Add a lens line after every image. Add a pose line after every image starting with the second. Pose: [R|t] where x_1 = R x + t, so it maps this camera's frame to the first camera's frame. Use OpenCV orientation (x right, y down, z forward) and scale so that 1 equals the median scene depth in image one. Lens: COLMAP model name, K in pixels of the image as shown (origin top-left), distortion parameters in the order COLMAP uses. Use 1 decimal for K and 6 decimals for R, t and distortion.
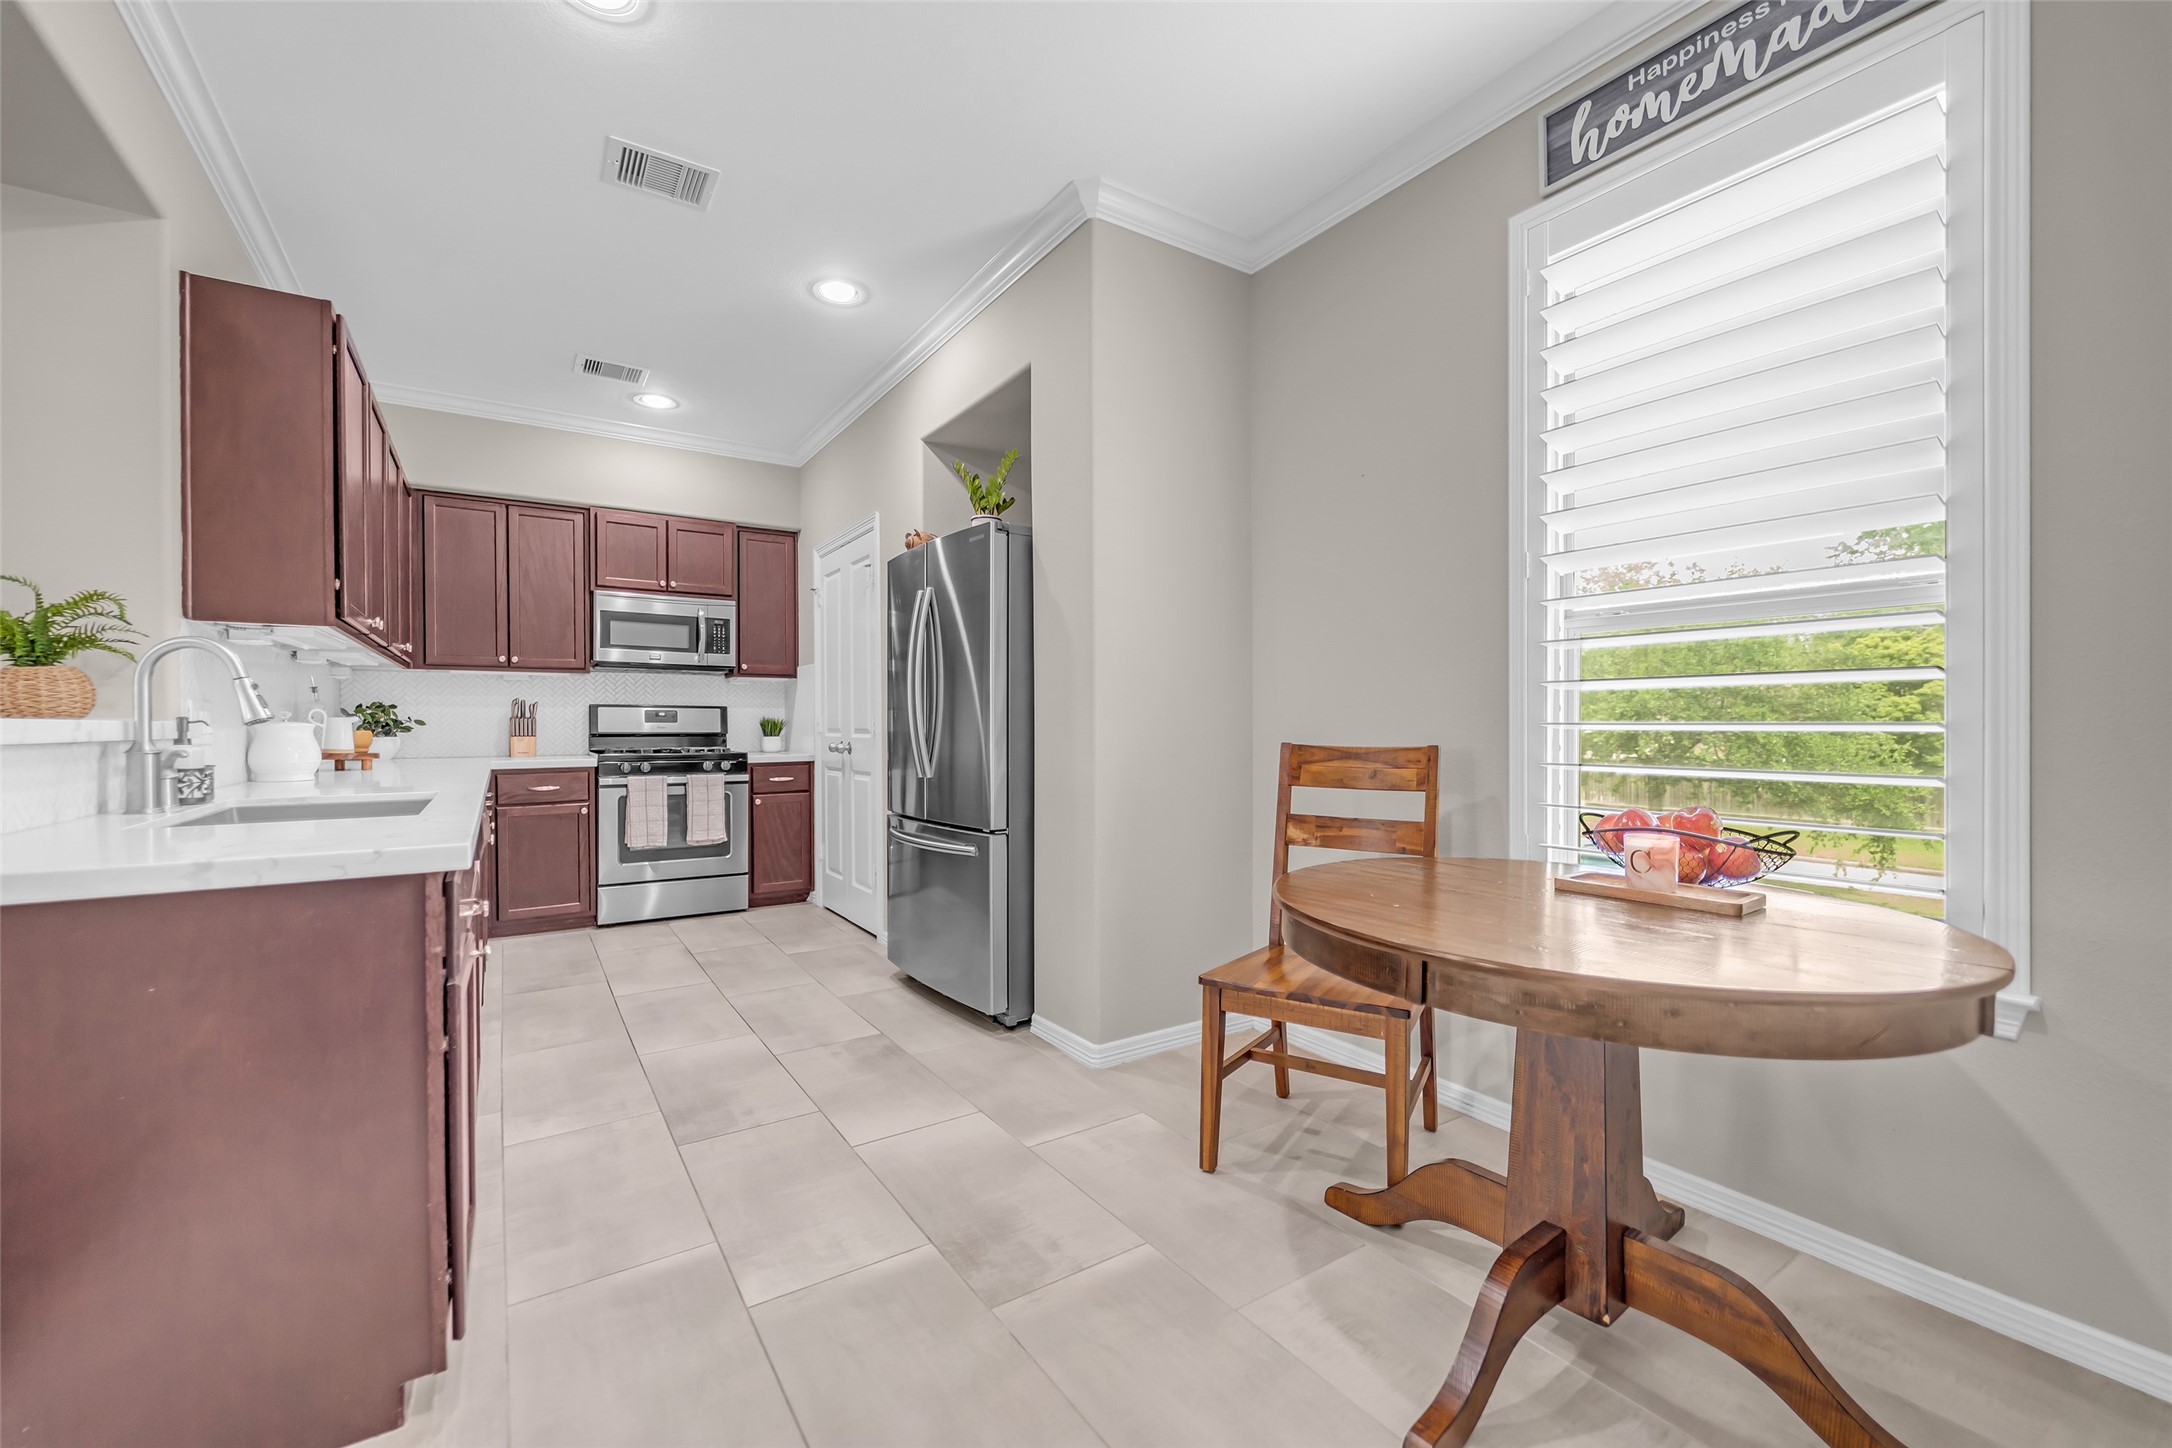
lens RADIAL K [[875.4, 0, 1076.2], [0, 875.4, 727.6], [0, 0, 1]] dist [0.002612, -0.001431]
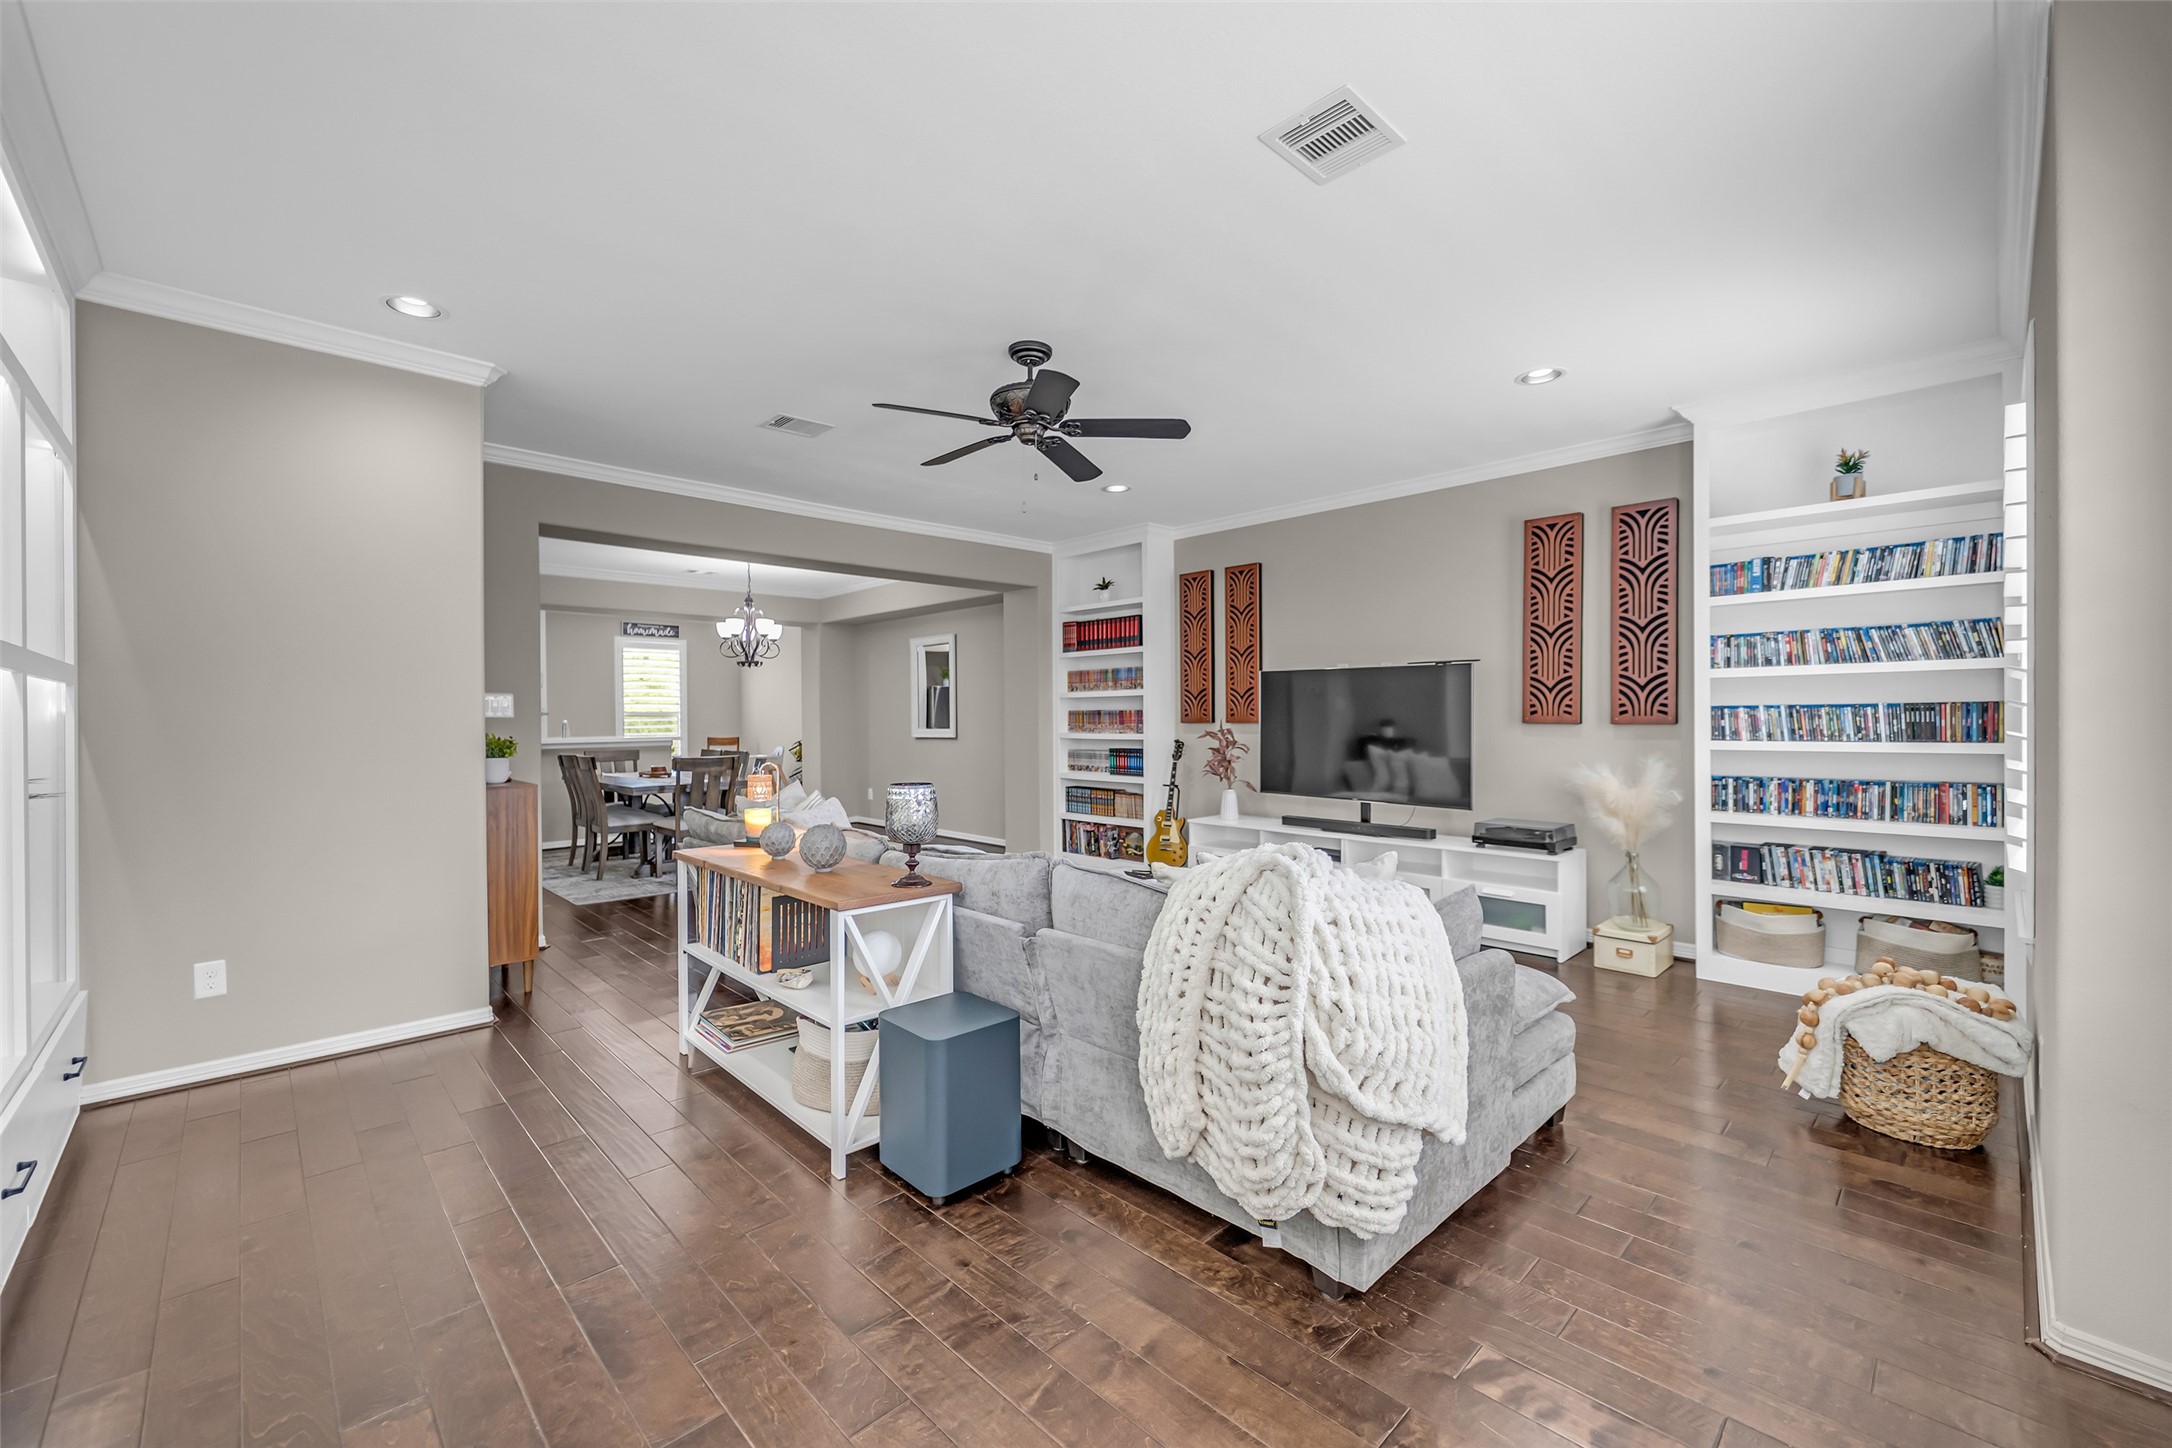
lens RADIAL K [[875.4, 0, 1092.3], [0, 875.4, 714.4], [0, 0, 1]] dist [0.002612, -0.001431]
pose [[-0.189675, 0.006251, 0.981827, -4.925960], [0.010694, 0.999934, -0.004300, -0.062391], [-0.981789, 0.009684, -0.189729, -0.758250]]
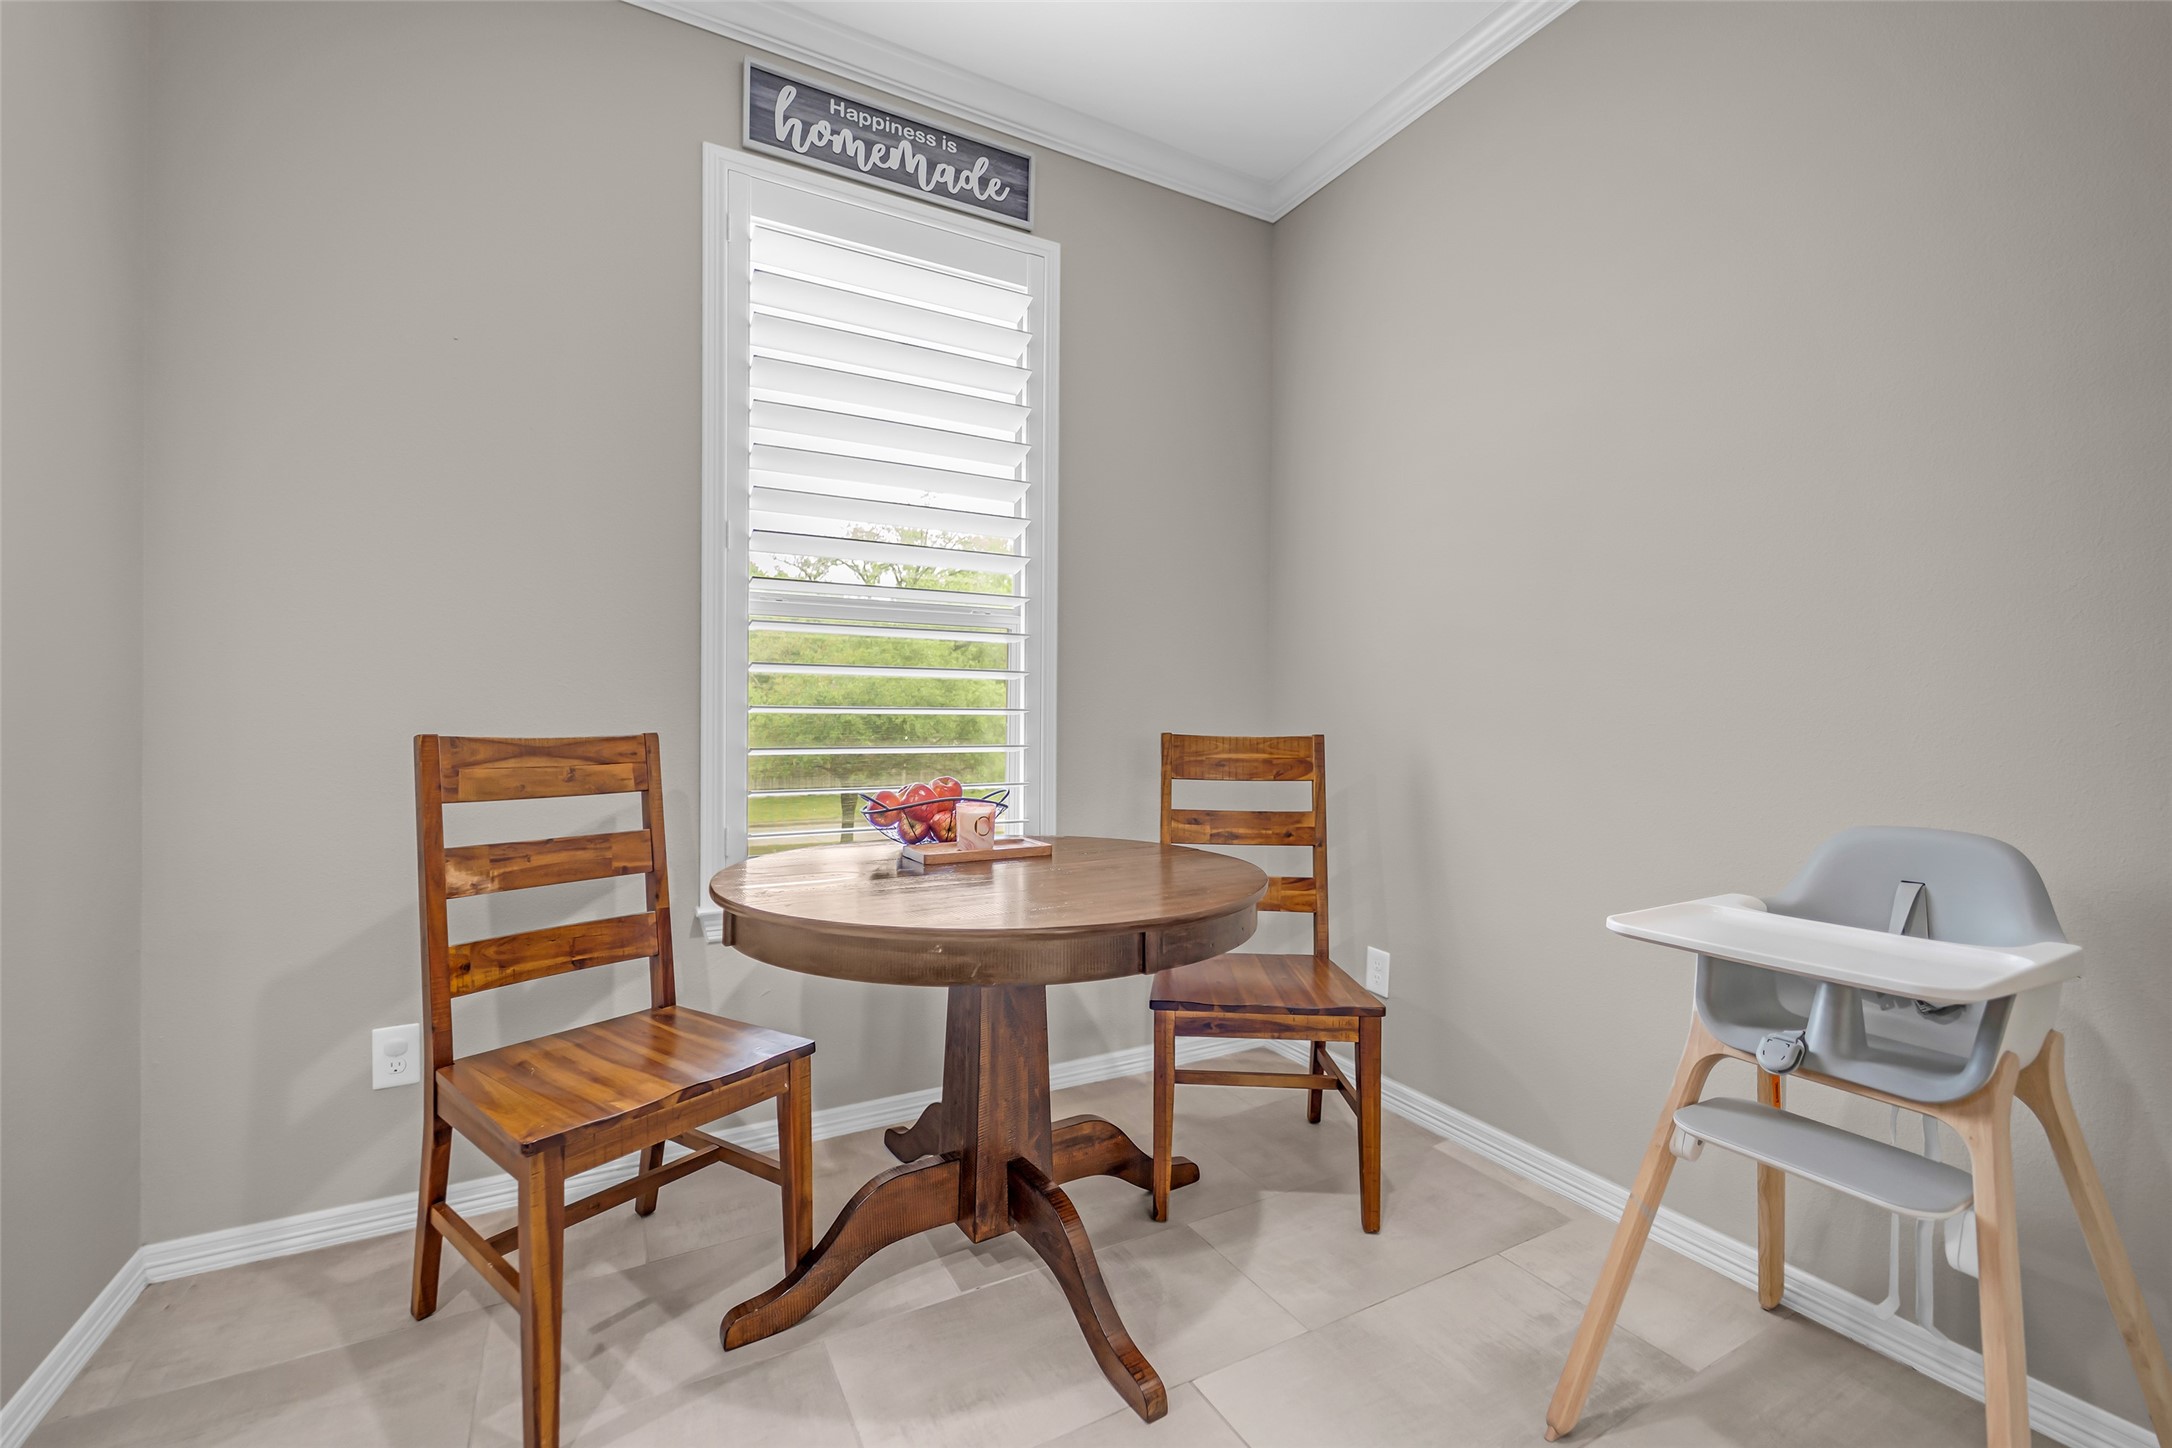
lens RADIAL K [[875.4, 0, 1083.3], [0, 875.4, 717.3], [0, 0, 1]] dist [0.002612, -0.001431]
pose [[0.089489, -0.005039, 0.995975, -0.345394], [-0.002574, 0.999983, 0.005290, 0.000507], [-0.995984, -0.003037, 0.089475, 0.510508]]
